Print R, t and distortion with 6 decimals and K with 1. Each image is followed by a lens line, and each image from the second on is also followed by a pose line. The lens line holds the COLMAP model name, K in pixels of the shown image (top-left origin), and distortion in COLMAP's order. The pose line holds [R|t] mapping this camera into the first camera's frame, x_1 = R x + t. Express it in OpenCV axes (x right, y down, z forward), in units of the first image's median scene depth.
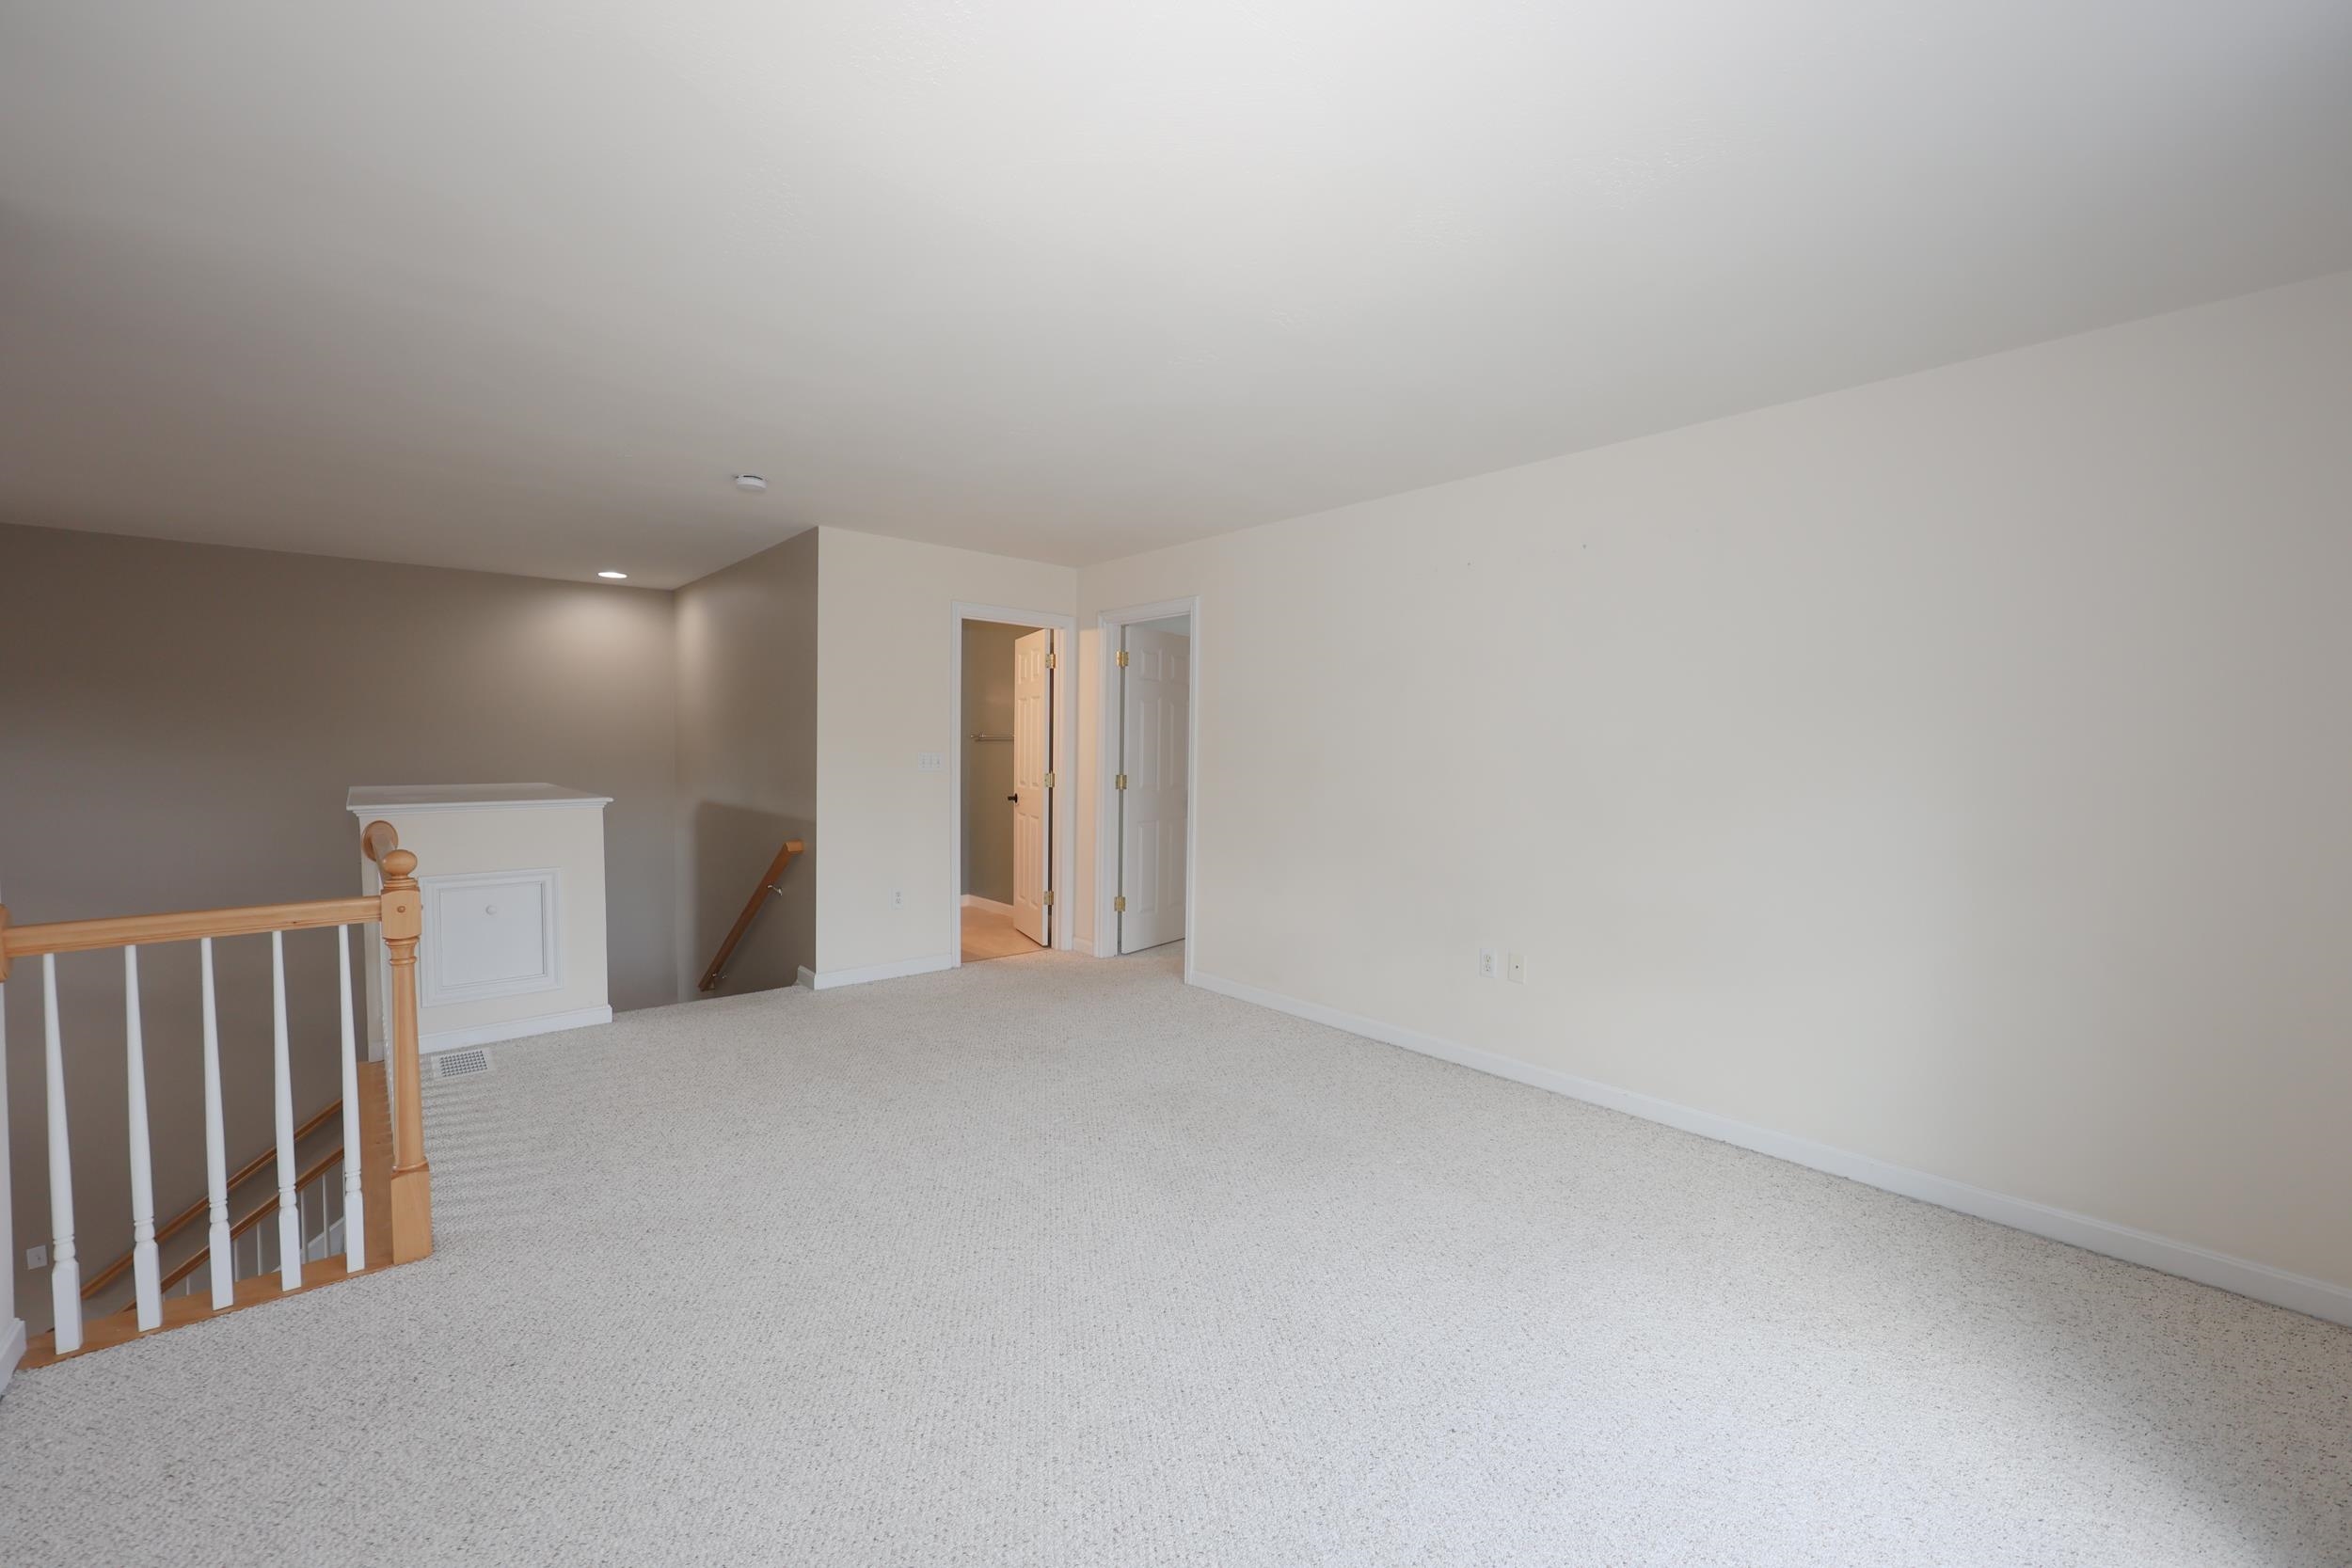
lens RADIAL K [[957.0, 0, 1174.8], [0, 957.0, 795.7], [0, 0, 1]] dist [0.001328, 0.000279]
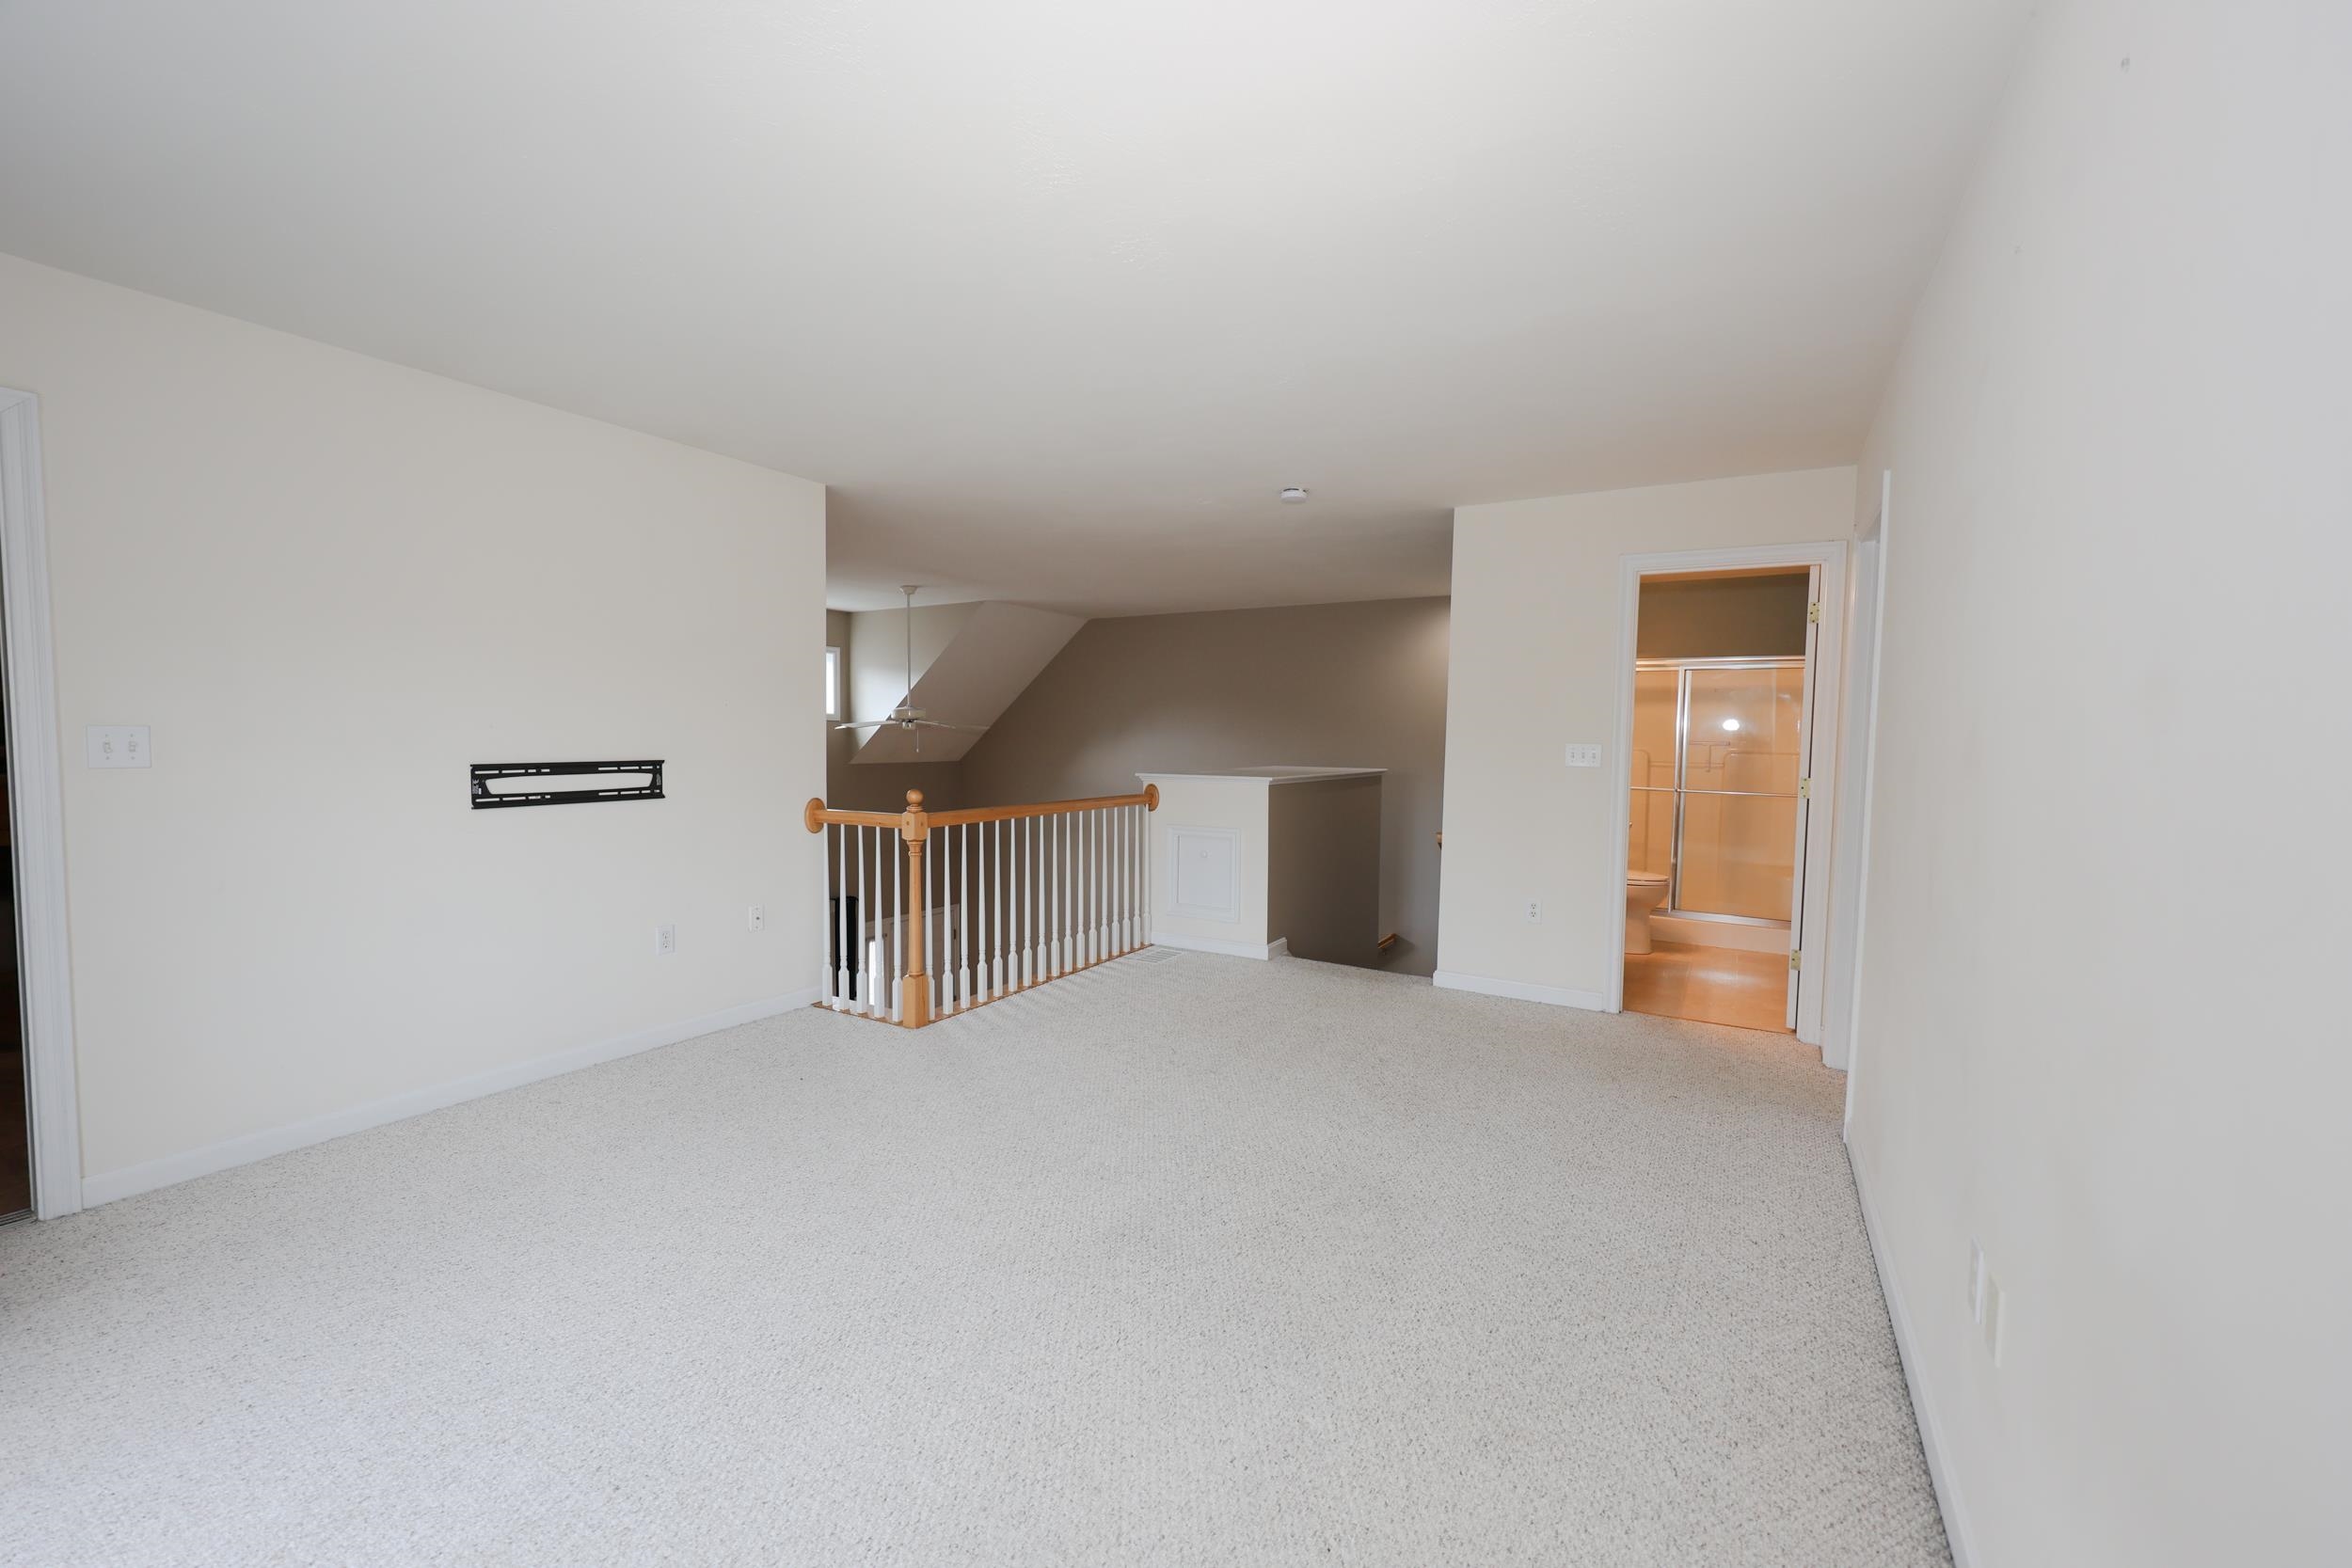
lens RADIAL K [[935.0, 0, 1173.5], [0, 935.0, 777.5], [0, 0, 1]] dist [-0.000255, 0.000345]
pose [[0.296283, 0.030253, -0.954621, 0.540645], [-0.061869, 0.998007, 0.012426, -0.005295], [0.953094, 0.055379, 0.297564, 0.546554]]
